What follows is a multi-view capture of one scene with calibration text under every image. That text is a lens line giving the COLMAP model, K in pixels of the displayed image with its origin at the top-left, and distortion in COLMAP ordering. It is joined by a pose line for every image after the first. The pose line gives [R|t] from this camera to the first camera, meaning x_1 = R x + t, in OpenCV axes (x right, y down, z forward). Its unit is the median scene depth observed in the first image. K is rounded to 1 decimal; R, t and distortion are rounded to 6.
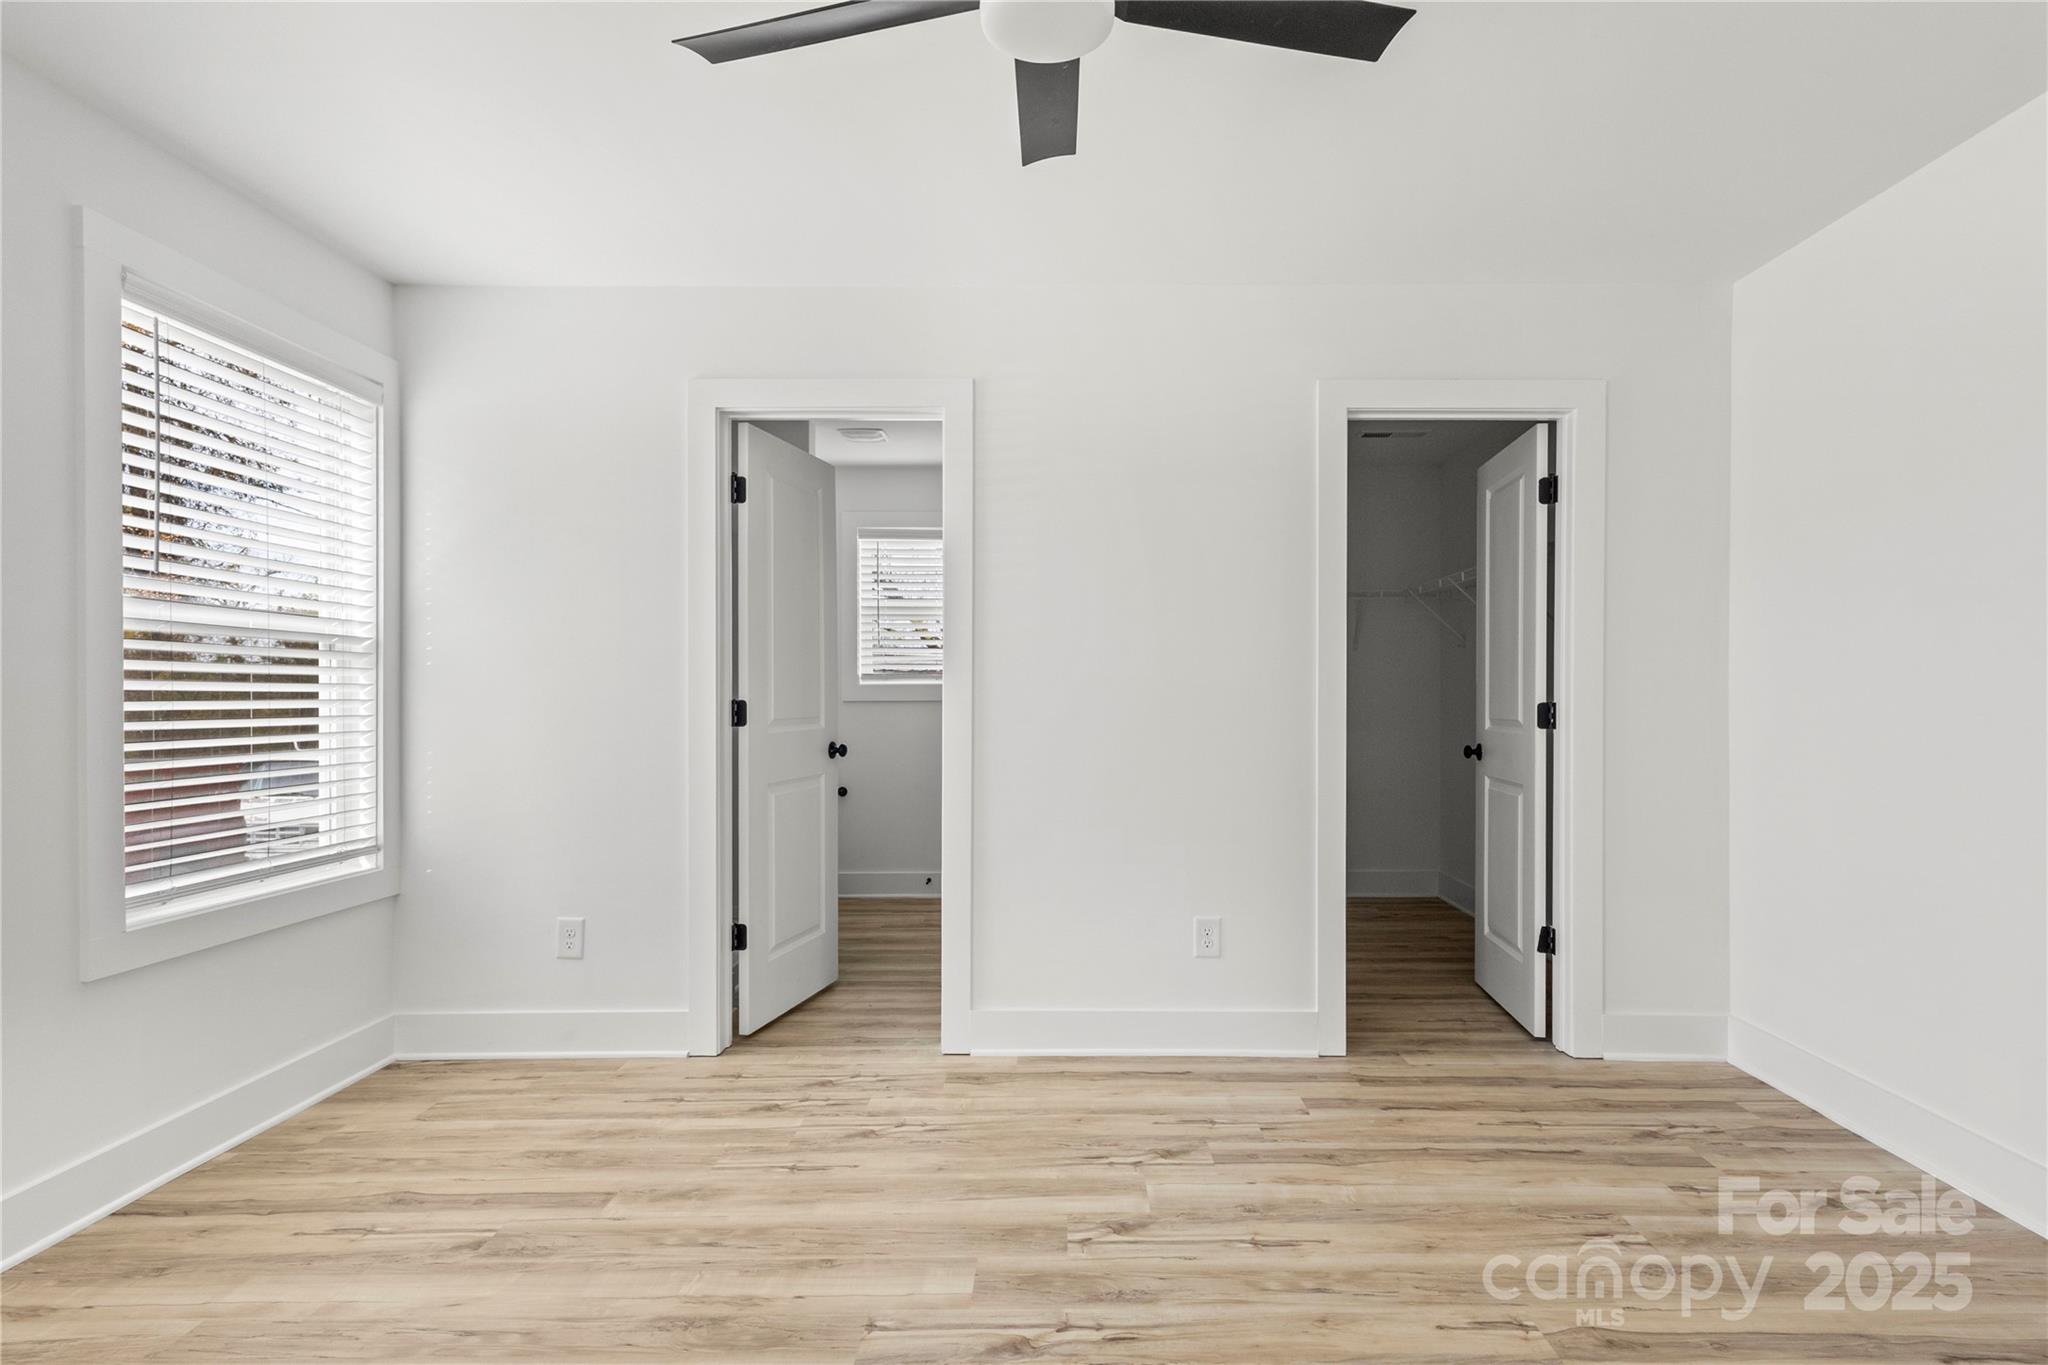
lens RADIAL K [[1064.1, 0, 1062.0], [0, 1064.1, 681.1], [0, 0, 1]] dist [0.016387, -0.001733]
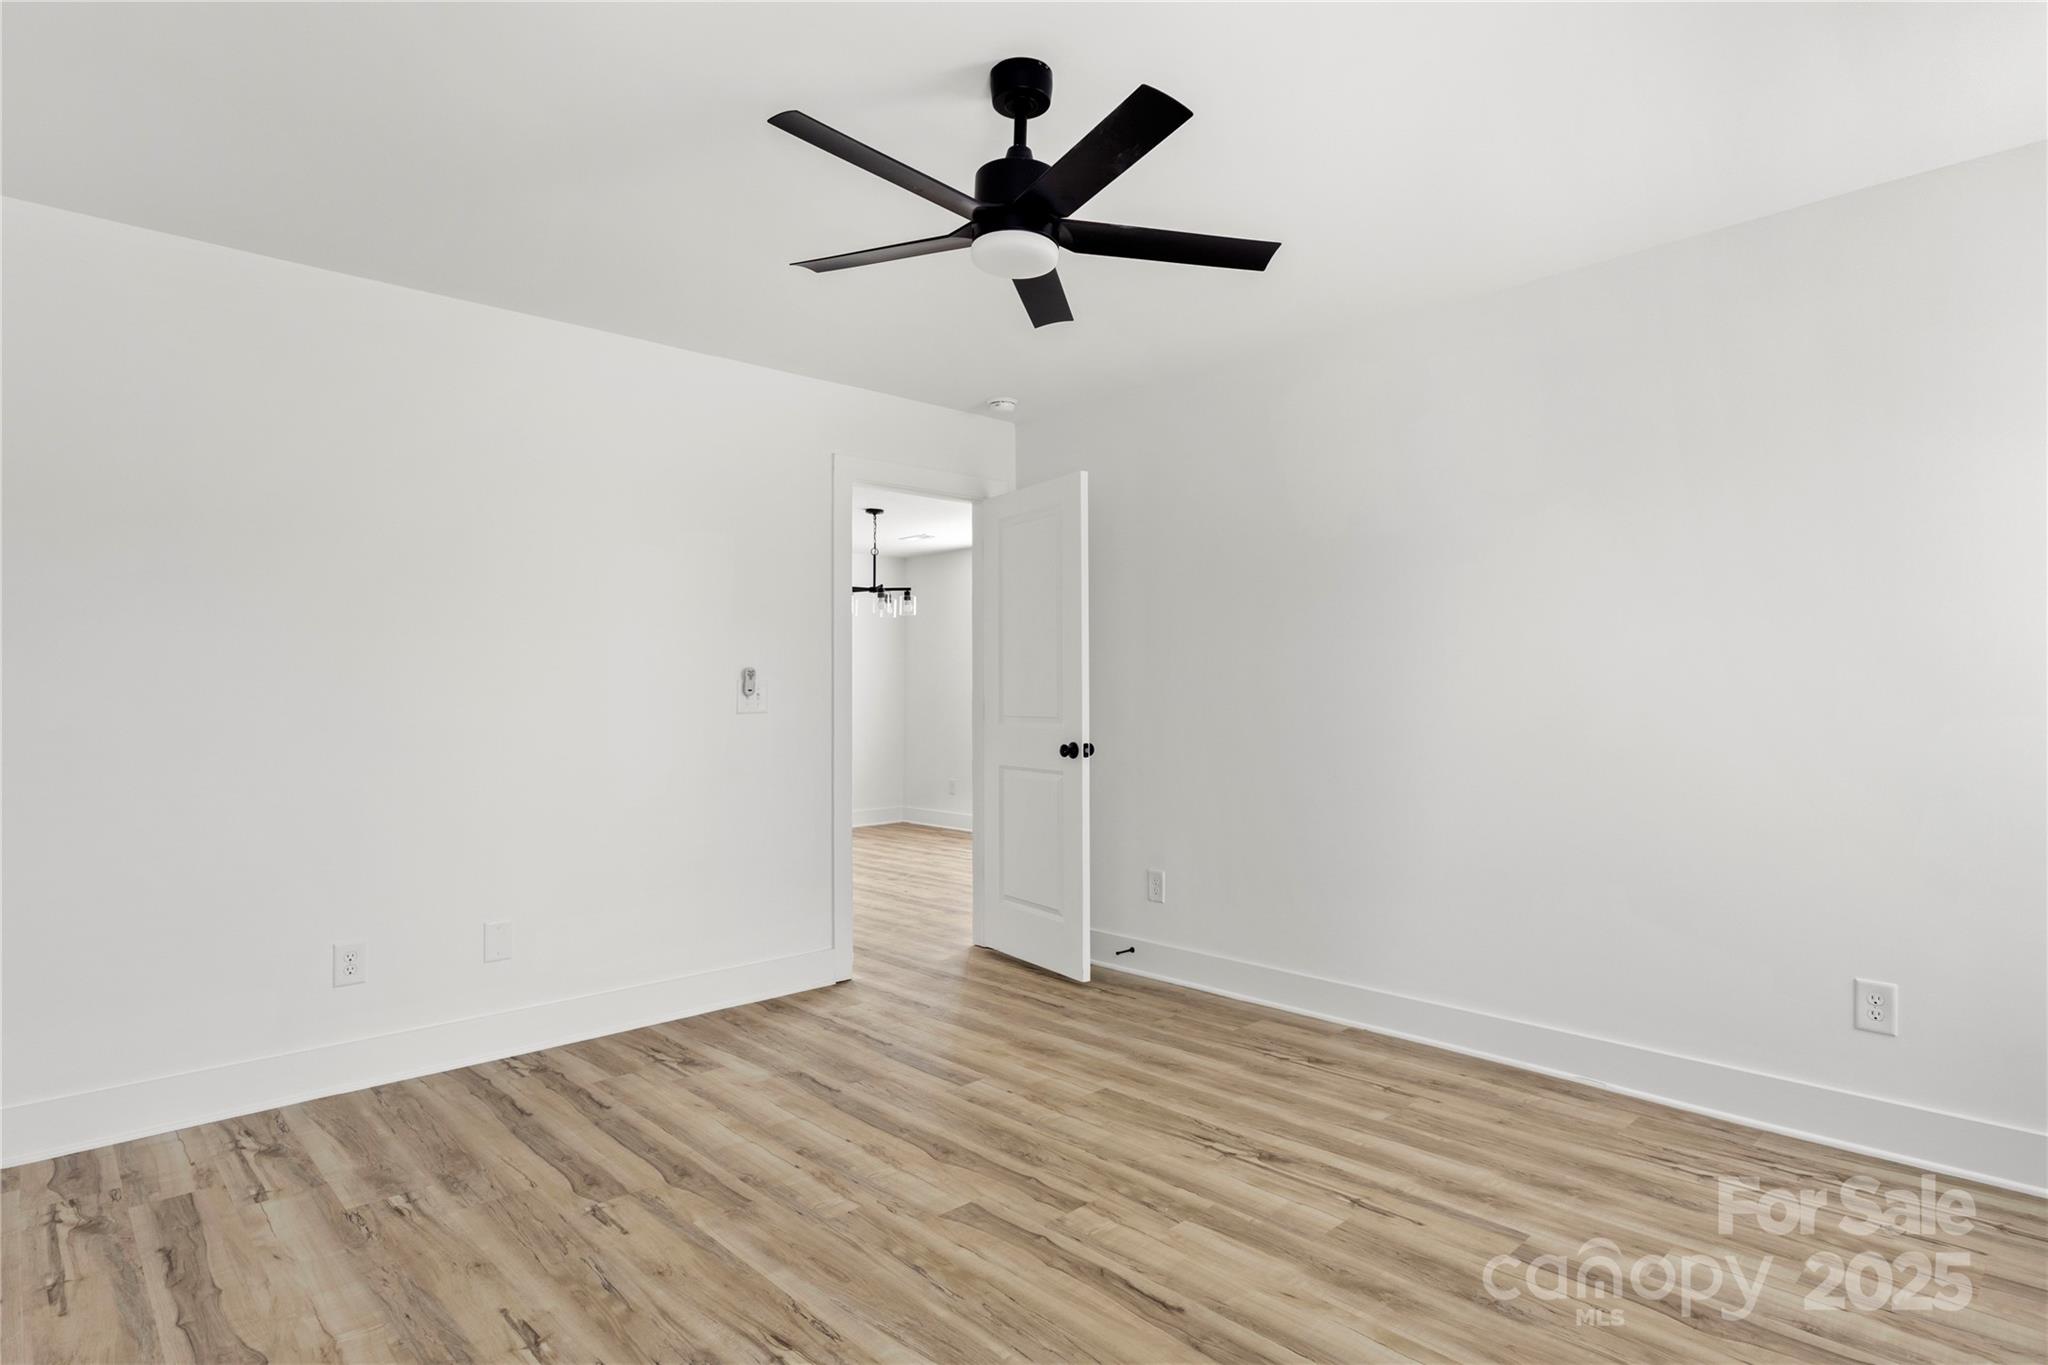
lens RADIAL K [[1080.9, 0, 1041.4], [0, 1080.9, 675.4], [0, 0, 1]] dist [-0.005349, -0.000896]
pose [[-0.704039, 0.018449, 0.709922, -0.587786], [-0.001858, 0.999611, -0.027820, 0.012092], [-0.710159, -0.020906, -0.703731, 1.077915]]
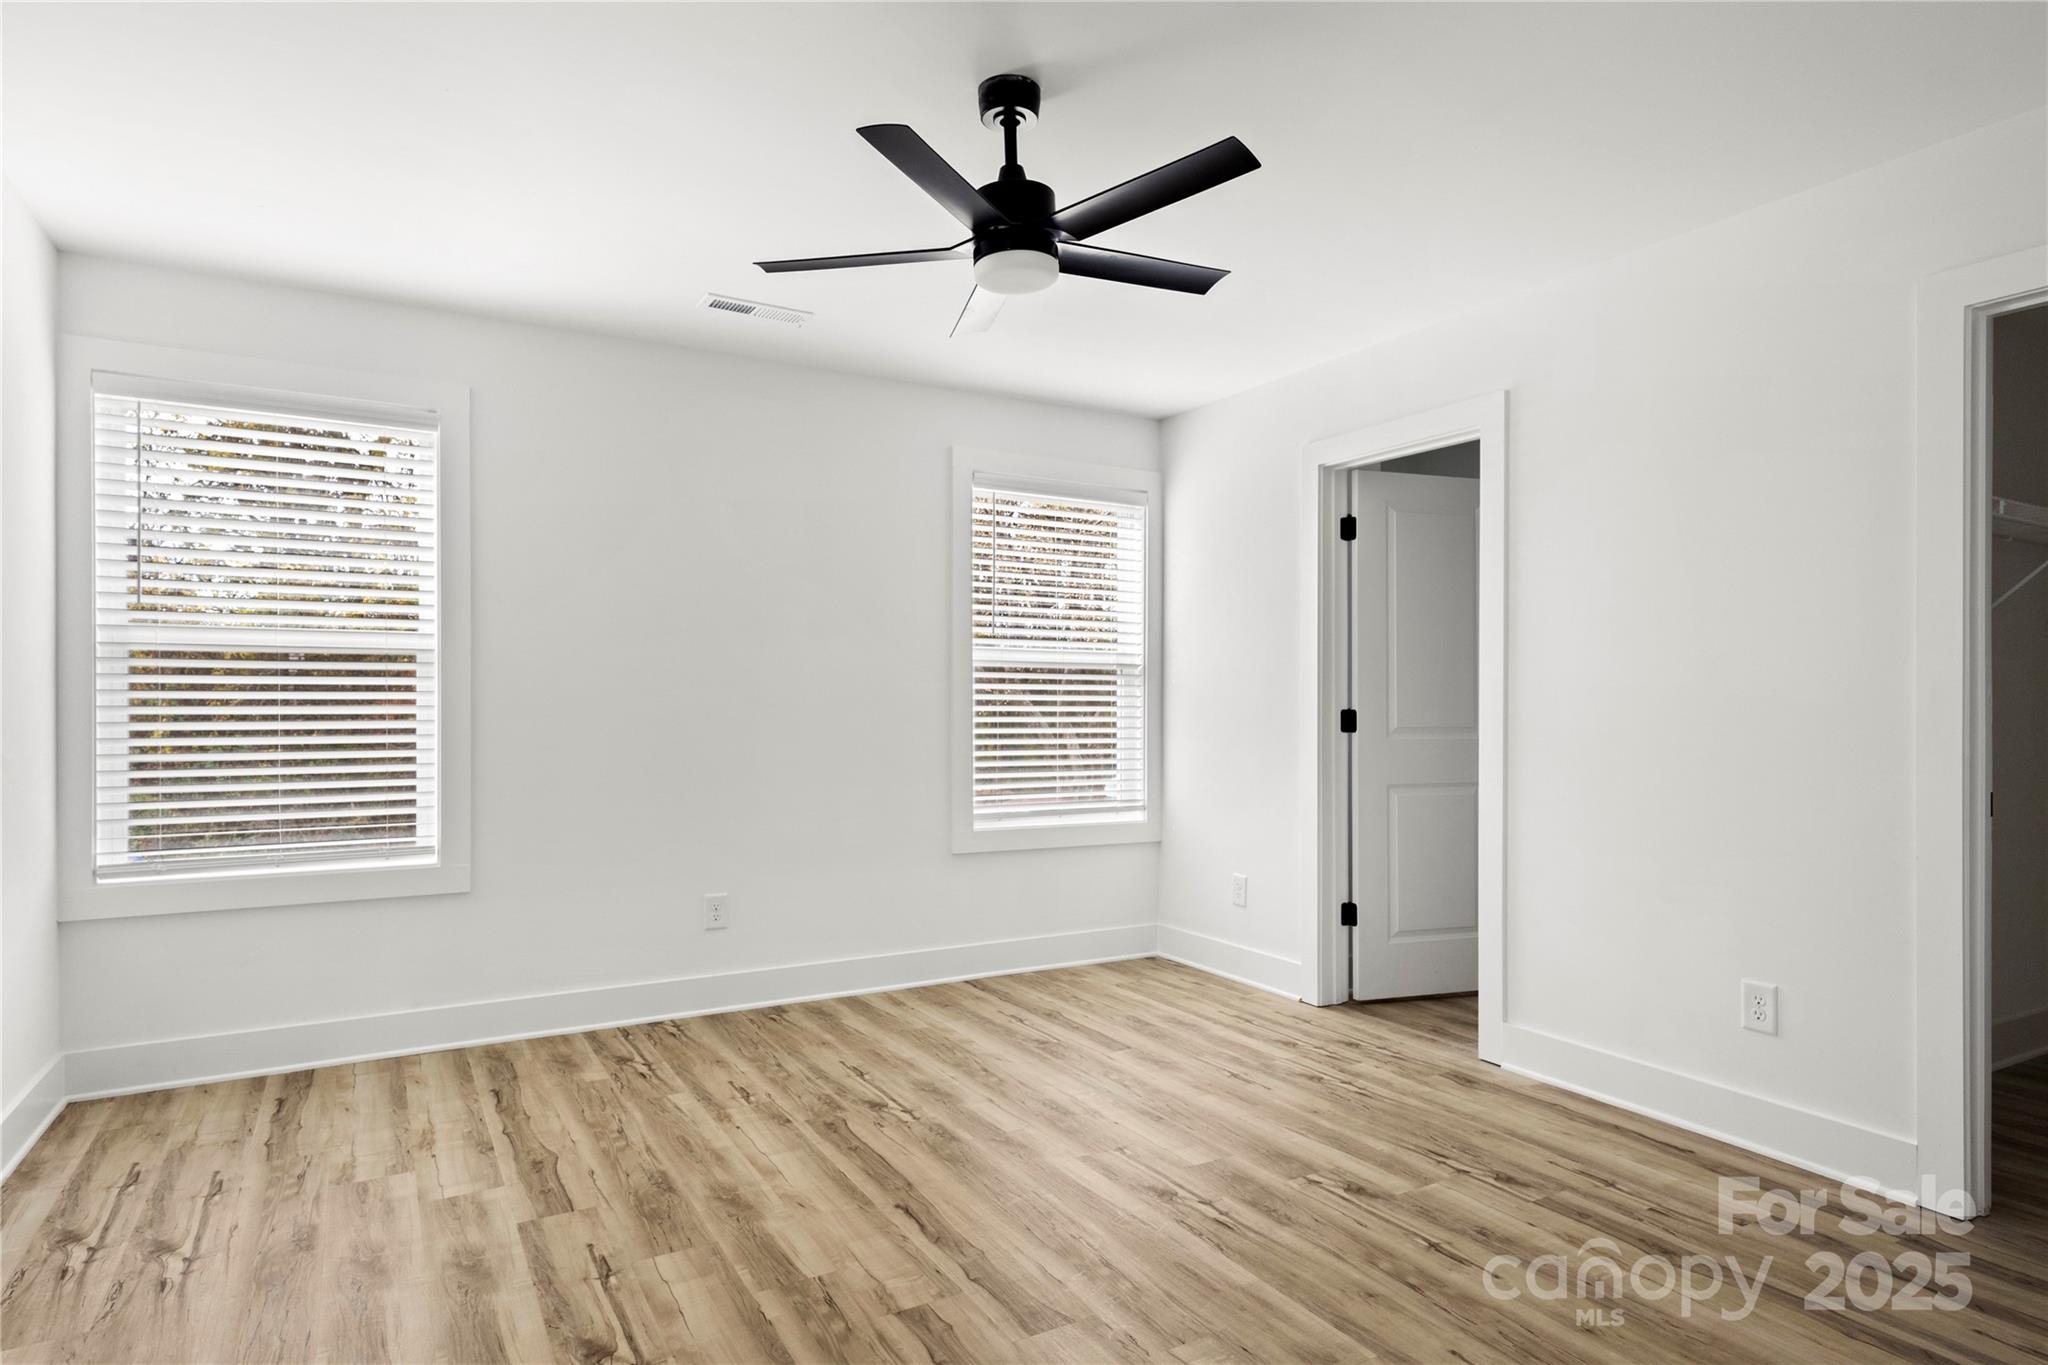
lens RADIAL K [[1117.8, 0, 1015.4], [0, 1117.8, 693.4], [0, 0, 1]] dist [0.016111, -0.000864]
pose [[0.499317, -0.002863, -0.866415, 0.737945], [0.003119, 0.999994, -0.001507, 0.000930], [0.866414, -0.001950, 0.499322, 0.099739]]
